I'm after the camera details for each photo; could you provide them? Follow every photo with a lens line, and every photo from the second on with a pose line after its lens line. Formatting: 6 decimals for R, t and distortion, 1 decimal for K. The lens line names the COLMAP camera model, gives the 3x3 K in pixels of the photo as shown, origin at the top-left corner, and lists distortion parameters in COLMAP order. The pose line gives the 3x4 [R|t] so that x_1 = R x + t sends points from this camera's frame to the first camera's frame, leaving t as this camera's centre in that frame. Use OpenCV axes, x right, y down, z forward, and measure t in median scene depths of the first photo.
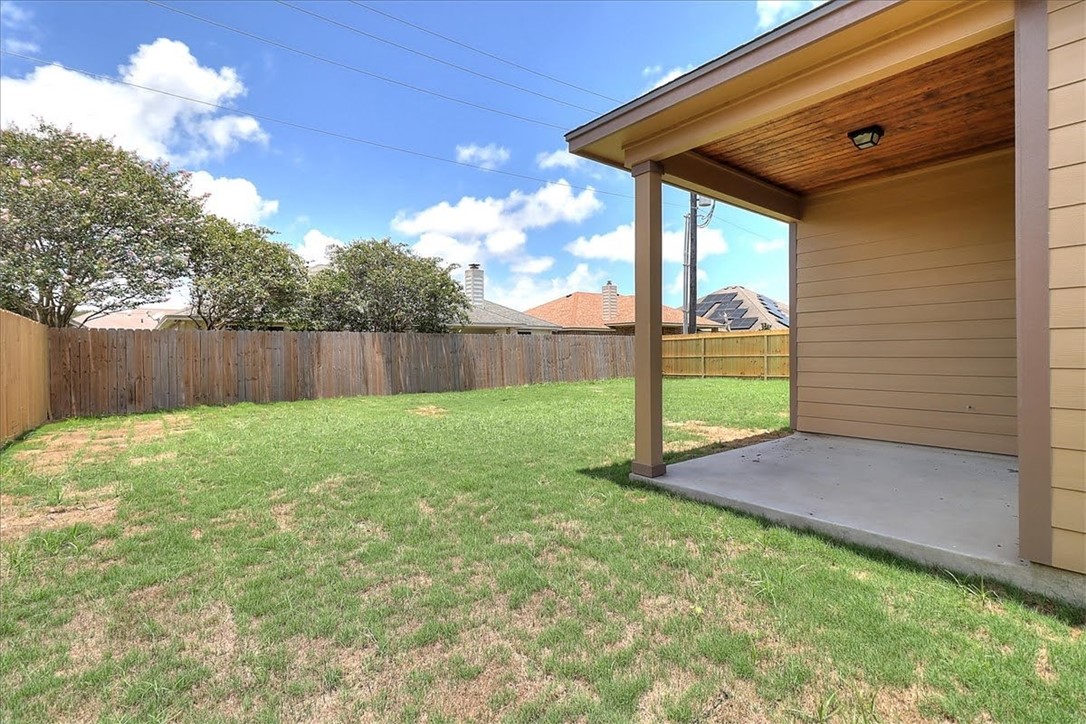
lens RADIAL K [[501.5, 0, 543.9], [0, 501.5, 358.8], [0, 0, 1]] dist [0.002554, -0.002036]
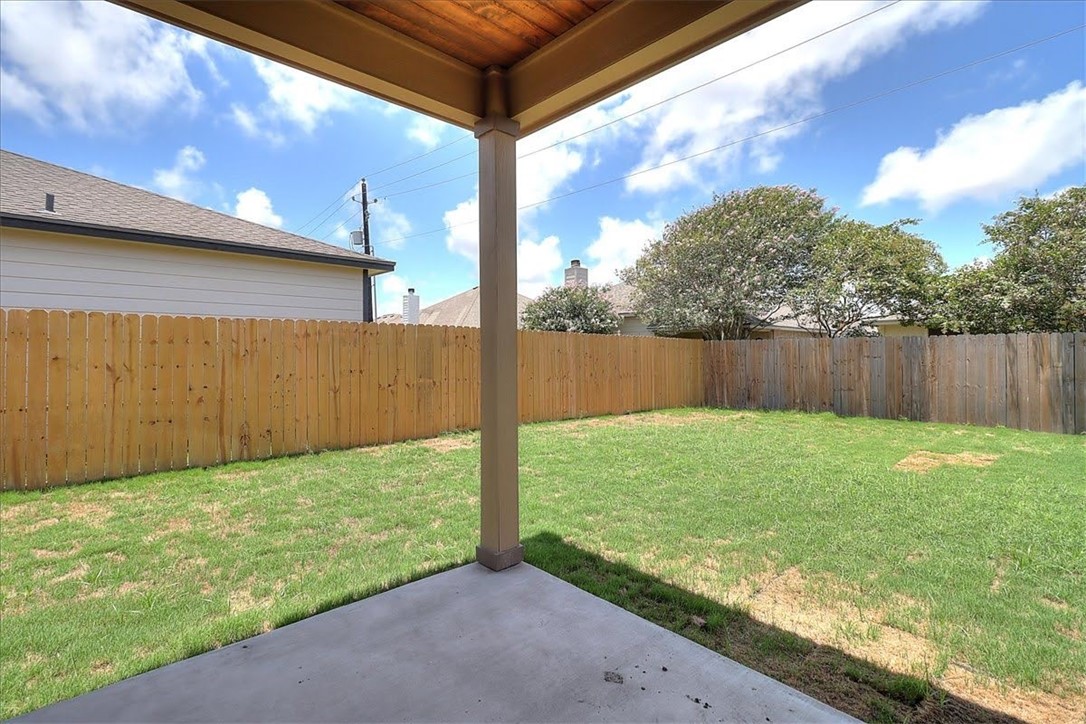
lens RADIAL K [[501.5, 0, 544.0], [0, 501.5, 354.2], [0, 0, 1]] dist [0.002554, -0.002036]
pose [[0.062452, 0.003596, -0.998042, 0.288922], [-0.024943, 0.999687, 0.002041, -0.012691], [0.997736, 0.024767, 0.062522, 0.352350]]
